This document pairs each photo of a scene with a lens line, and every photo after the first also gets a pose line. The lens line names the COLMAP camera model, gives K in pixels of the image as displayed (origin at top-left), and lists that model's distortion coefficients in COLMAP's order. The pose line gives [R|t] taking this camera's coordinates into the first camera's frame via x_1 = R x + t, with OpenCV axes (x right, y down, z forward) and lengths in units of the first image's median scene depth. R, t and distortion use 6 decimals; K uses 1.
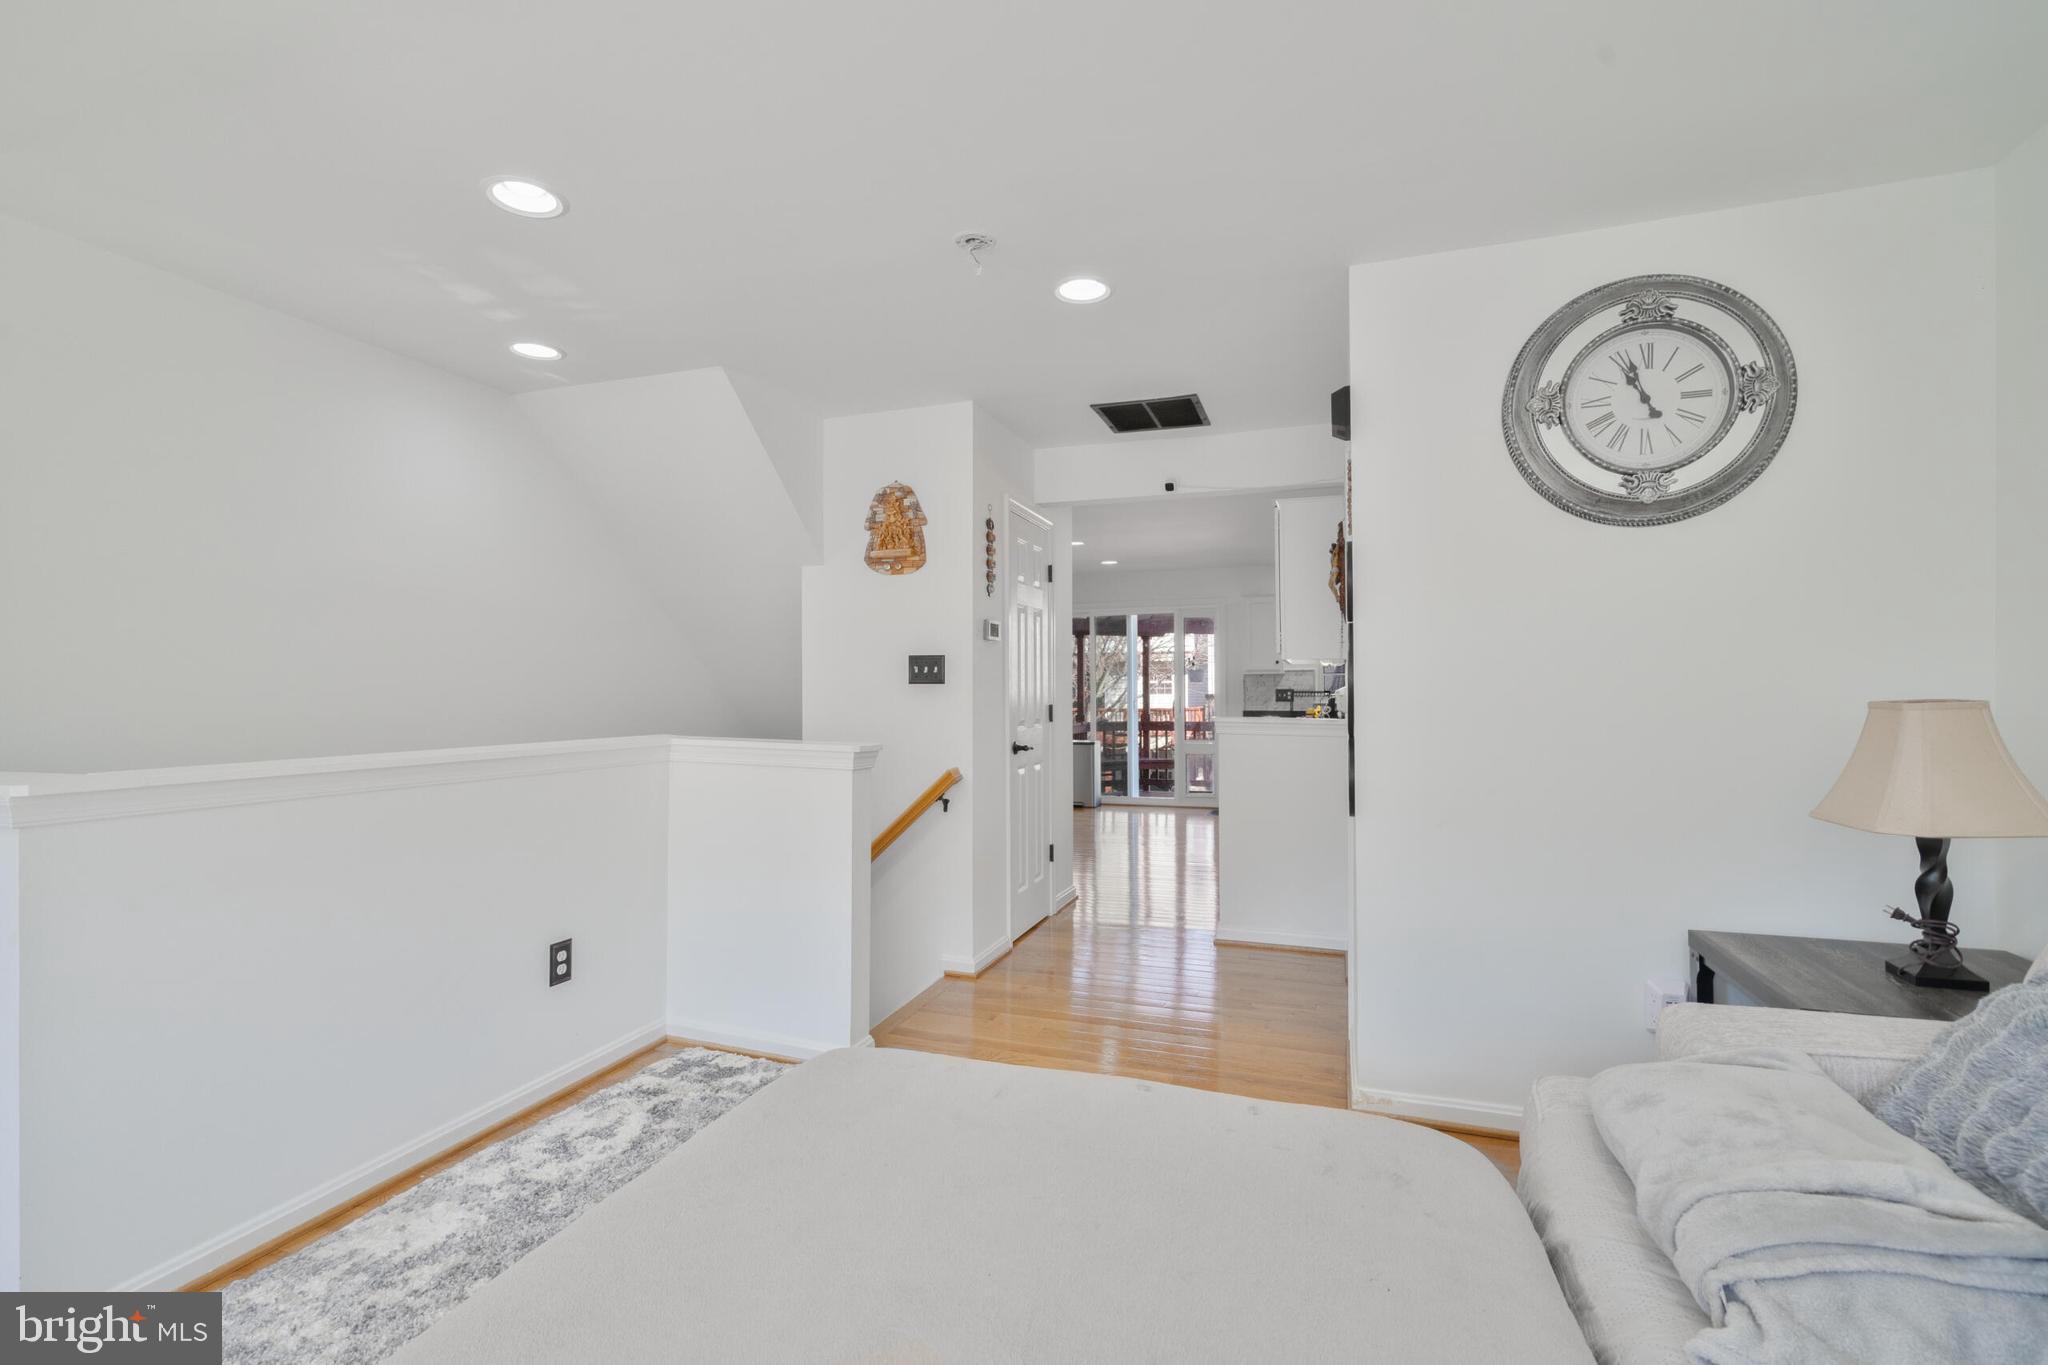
lens RADIAL K [[919.7, 0, 1011.4], [0, 919.7, 685.5], [0, 0, 1]] dist [-0.009006, 0.004057]
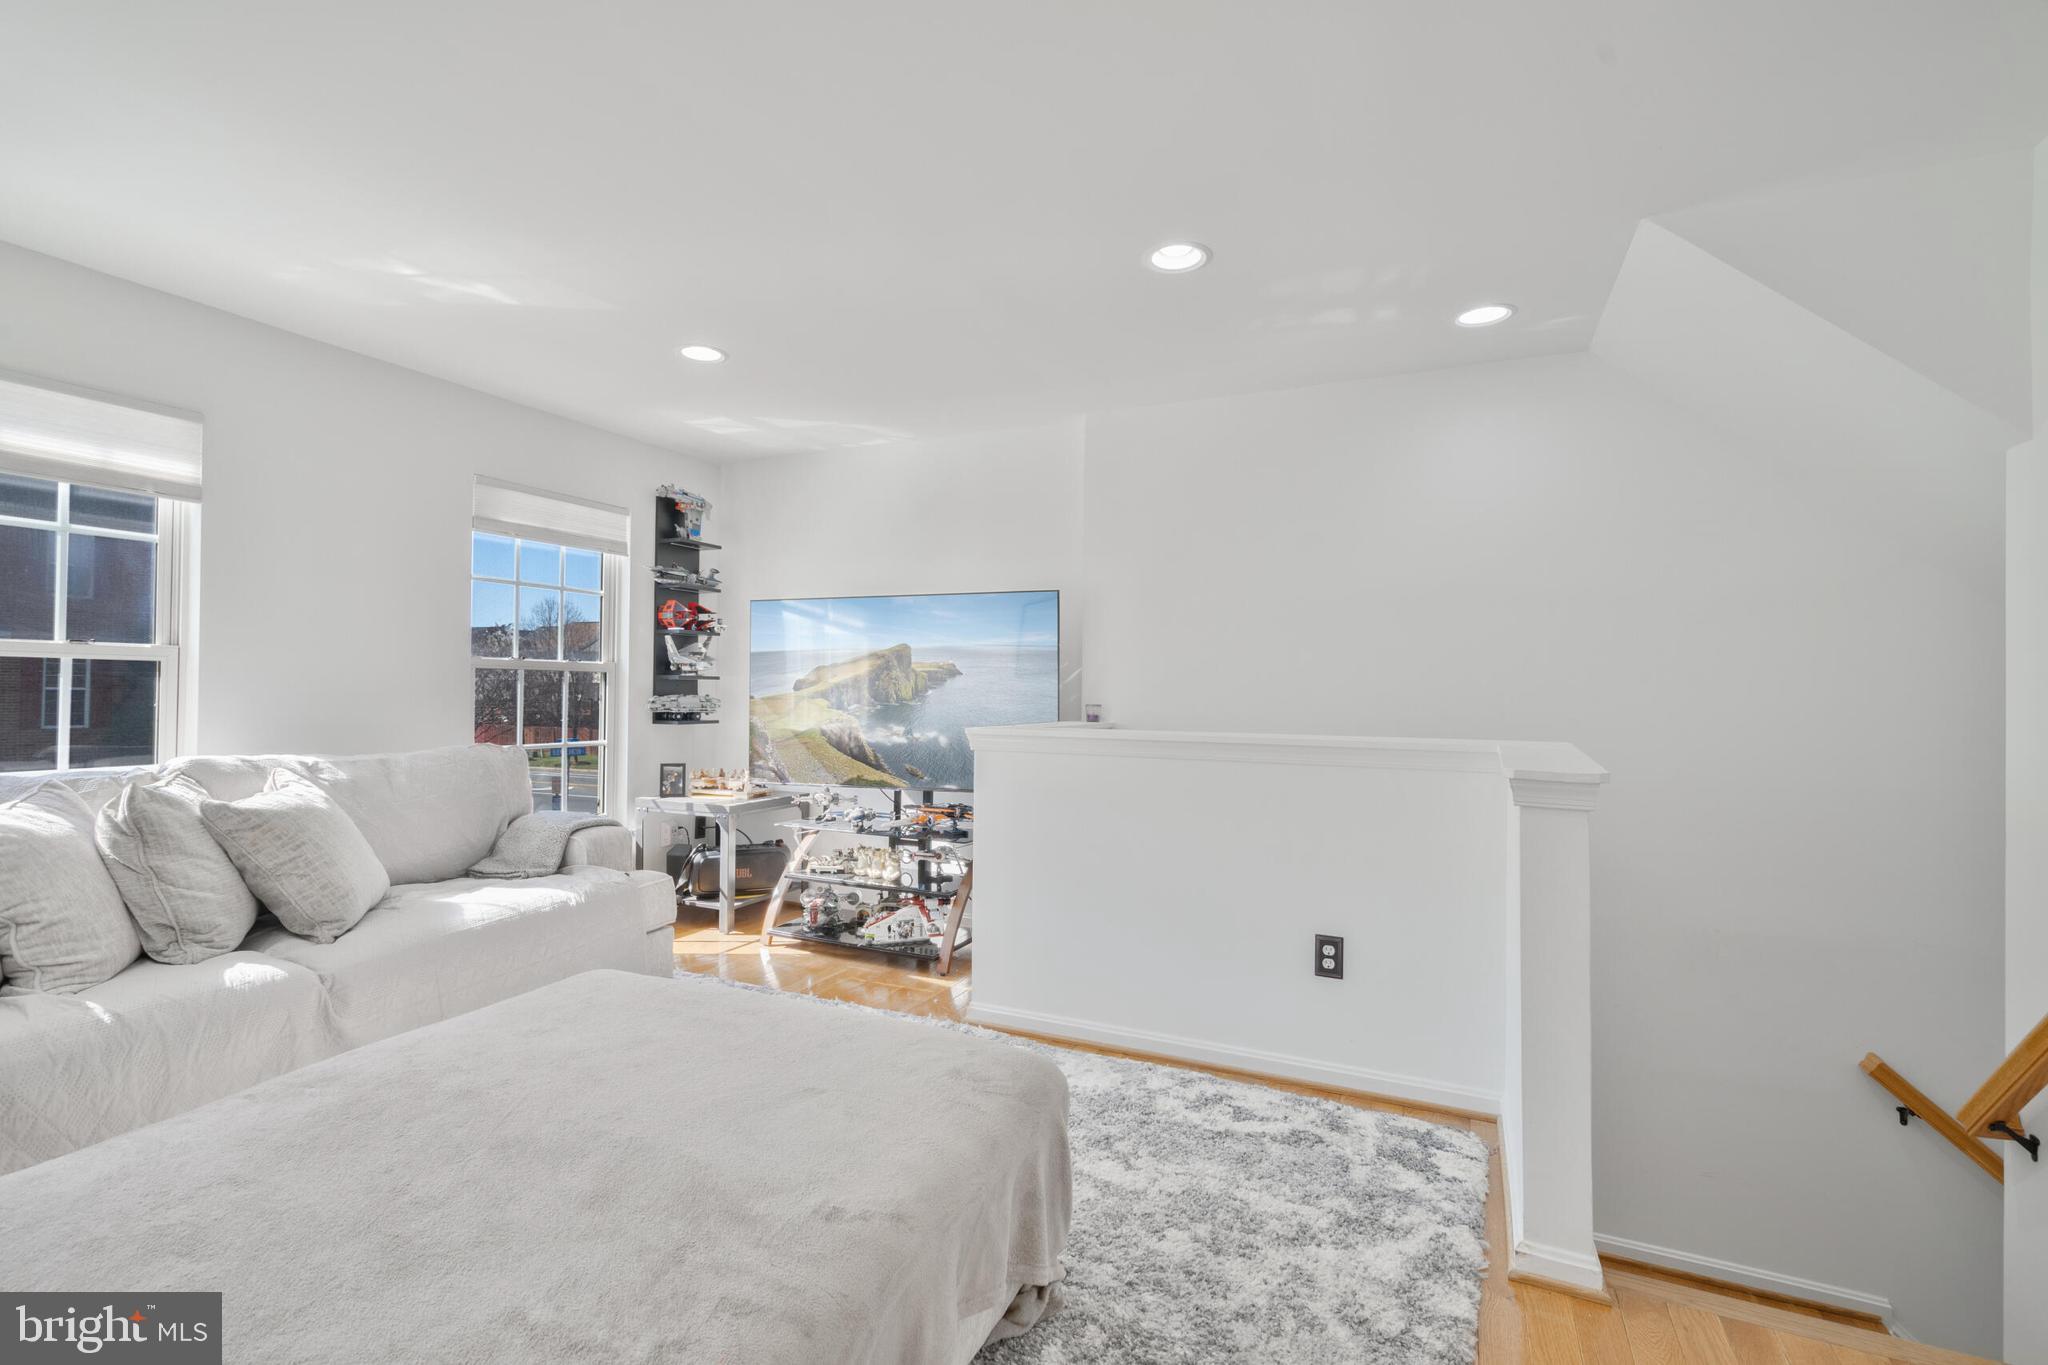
lens RADIAL K [[919.7, 0, 1011.4], [0, 919.7, 685.5], [0, 0, 1]] dist [-0.009006, 0.004057]
pose [[-0.125920, -0.007967, -0.992008, 0.565564], [0.000752, 0.999967, -0.008127, 0.015944], [0.992040, -0.001769, -0.125910, 0.816374]]
